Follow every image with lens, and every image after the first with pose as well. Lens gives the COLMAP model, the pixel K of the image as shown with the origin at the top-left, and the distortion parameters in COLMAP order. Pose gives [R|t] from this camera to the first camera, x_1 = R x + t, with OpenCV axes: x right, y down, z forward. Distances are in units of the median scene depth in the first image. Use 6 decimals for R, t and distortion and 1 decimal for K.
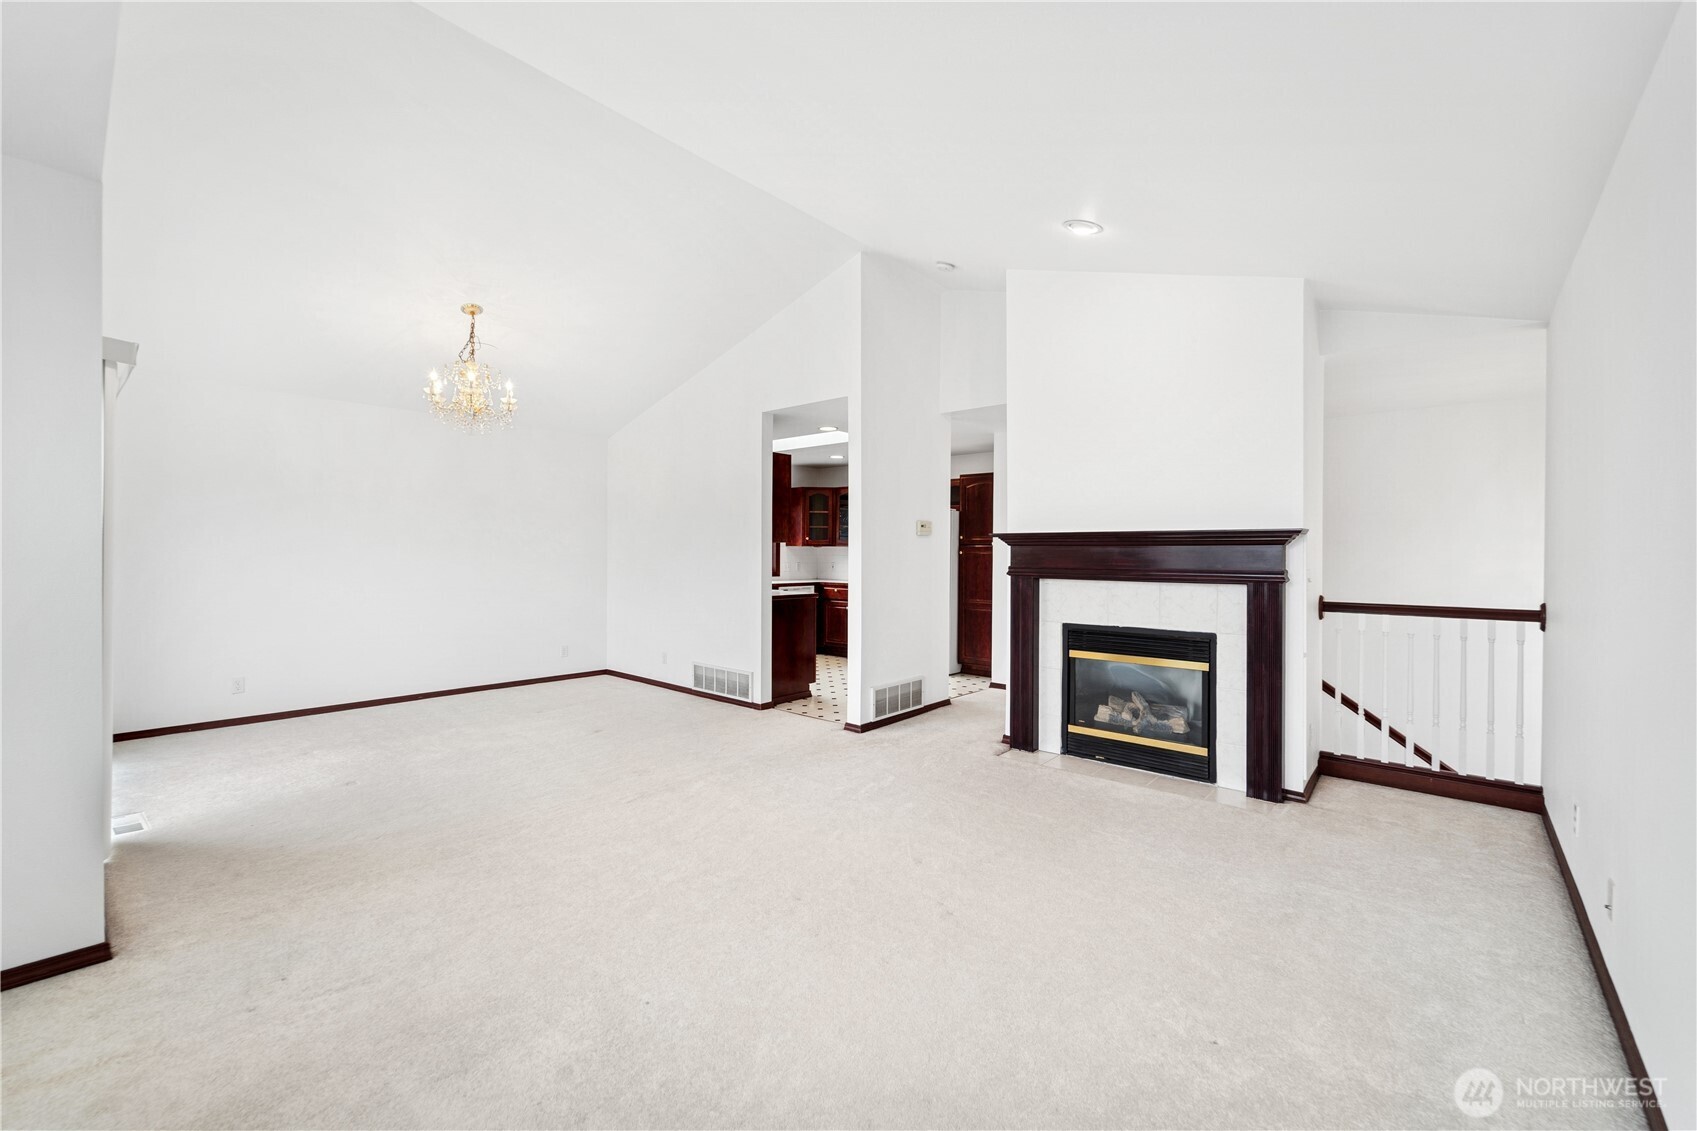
lens RADIAL K [[690.0, 0, 853.1], [0, 690.0, 557.6], [0, 0, 1]] dist [-0.000043, 0.000078]
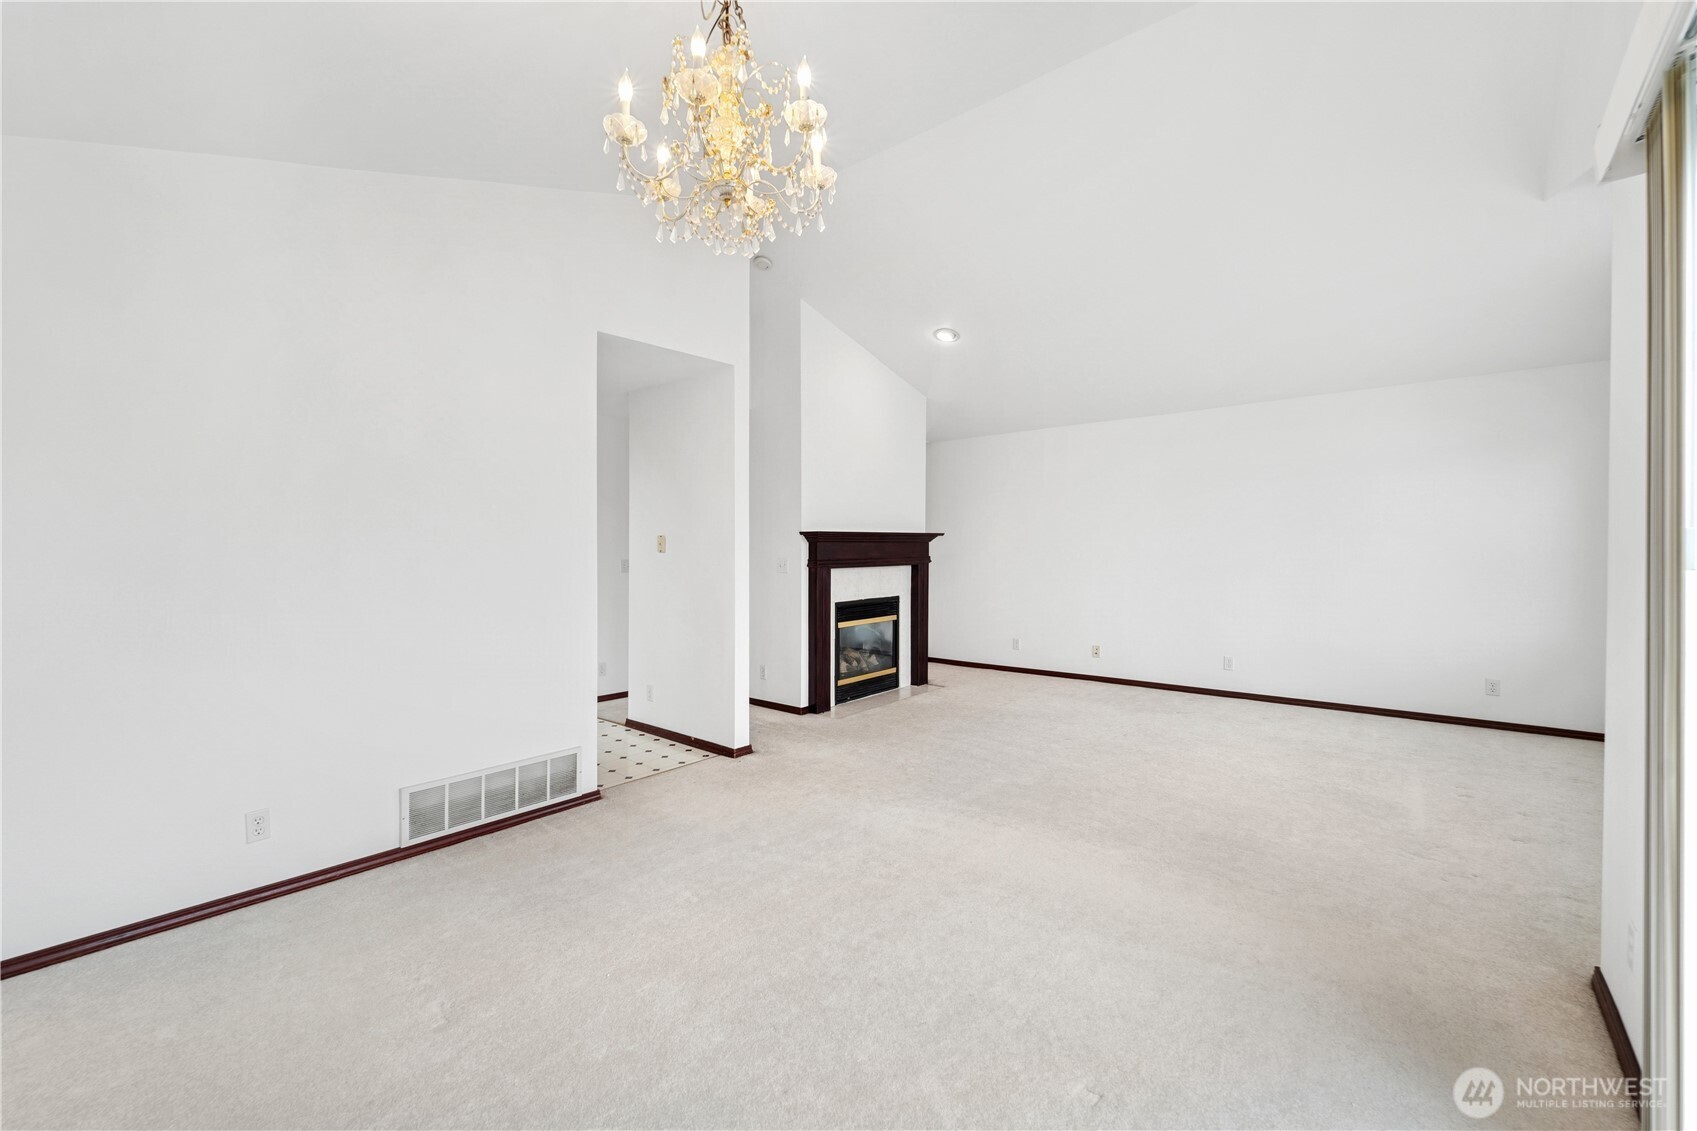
lens RADIAL K [[697.9, 0, 847.3], [0, 697.9, 541.9], [0, 0, 1]] dist [0.000217, -0.000025]
pose [[-0.002450, -0.000170, 0.999997, -1.001957], [0.011708, 0.999931, 0.000199, -0.017740], [-0.999928, 0.011709, -0.002448, 0.991888]]
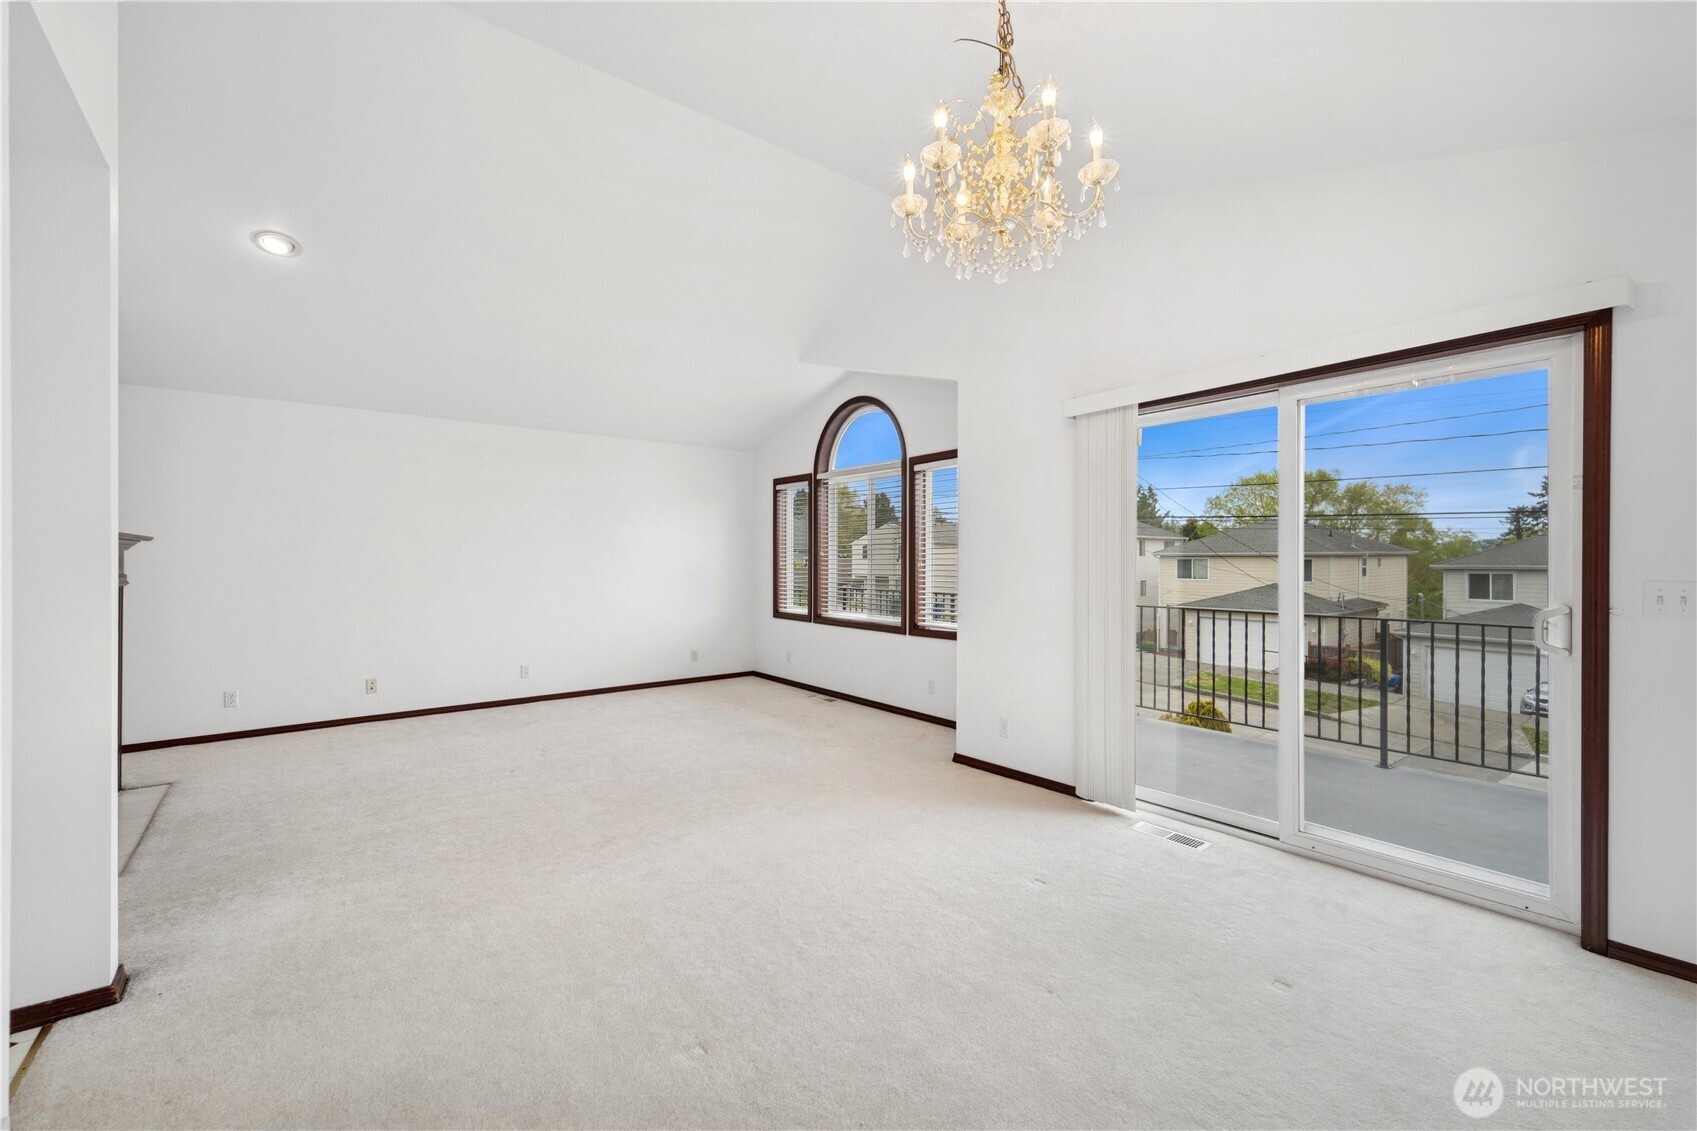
lens RADIAL K [[690.0, 0, 853.1], [0, 690.0, 557.6], [0, 0, 1]] dist [-0.000043, 0.000078]
pose [[-0.982015, -0.005806, 0.188711, -0.579754], [-0.005524, 0.999983, 0.002020, -0.012391], [-0.188720, 0.000941, -0.982031, 1.505753]]
